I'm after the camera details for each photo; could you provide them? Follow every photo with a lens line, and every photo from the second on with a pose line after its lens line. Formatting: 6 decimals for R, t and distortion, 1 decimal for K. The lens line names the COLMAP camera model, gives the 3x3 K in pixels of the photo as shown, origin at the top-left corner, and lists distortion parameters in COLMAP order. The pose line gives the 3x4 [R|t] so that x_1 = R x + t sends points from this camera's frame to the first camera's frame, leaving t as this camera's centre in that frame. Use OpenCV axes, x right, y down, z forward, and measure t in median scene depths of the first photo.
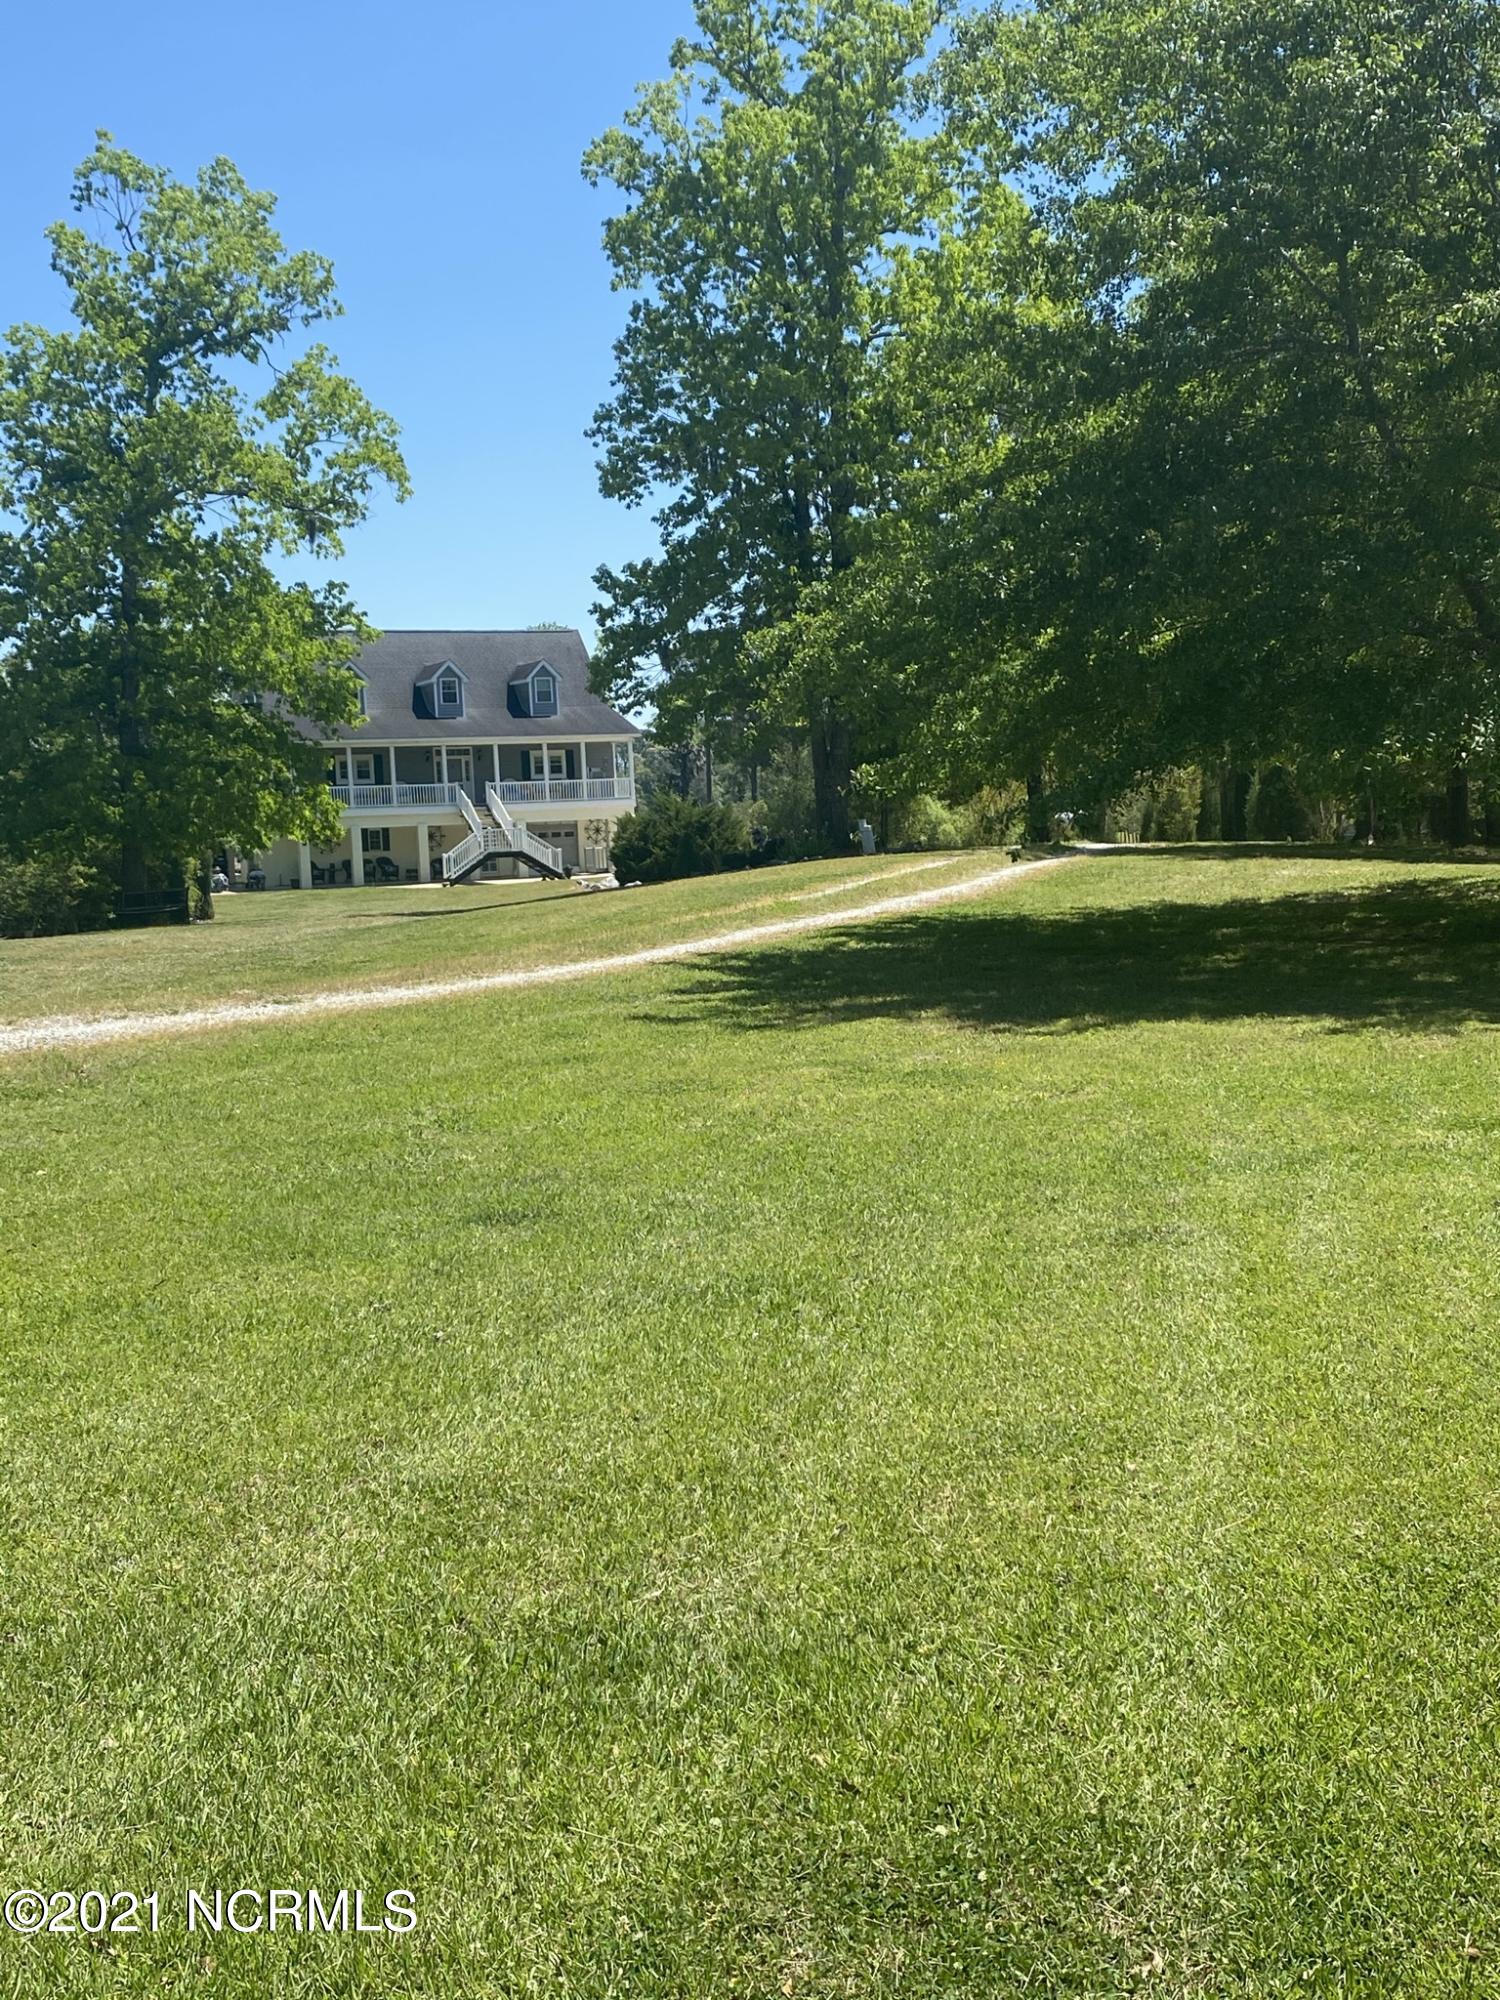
lens RADIAL K [[2305.6, 0, 775.1], [0, 2305.6, 1010.4], [0, 0, 1]] dist [0.001000, 0.000000]
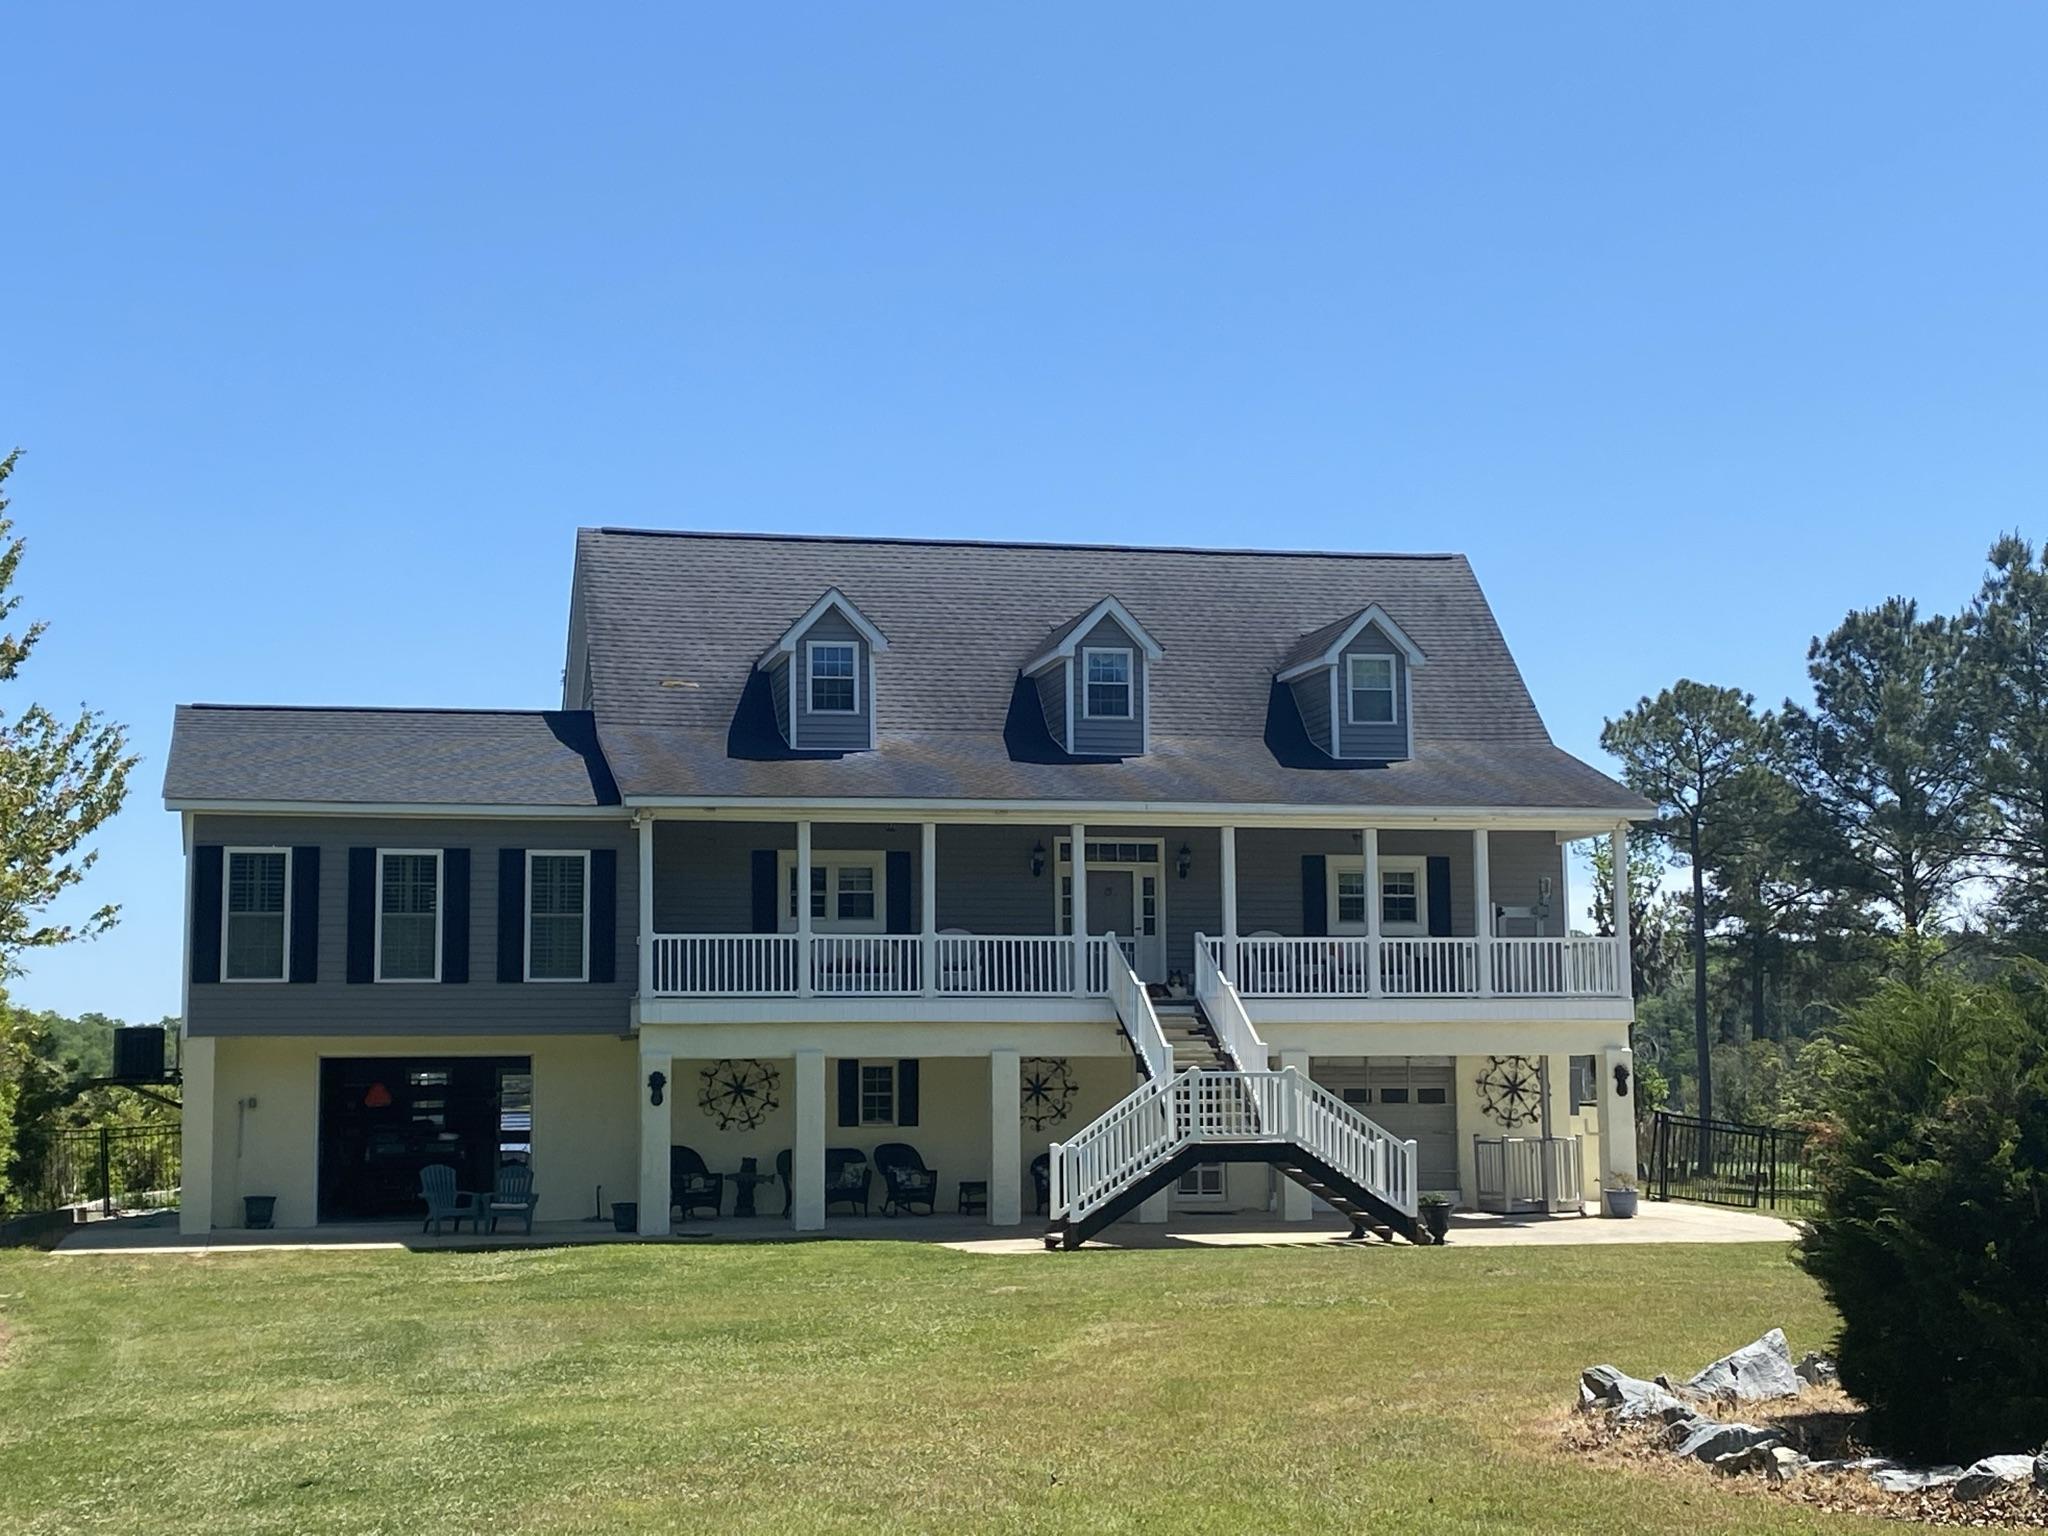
lens RADIAL K [[3157.9, 0, 1033.3], [0, 3157.9, 760.8], [0, 0, 1]] dist [0.161509, 0.000000]
pose [[0.981075, 0.015268, -0.193027, -0.341272], [-0.048987, 0.984027, -0.171146, -0.248185], [0.187331, 0.177363, 0.966152, 3.109265]]
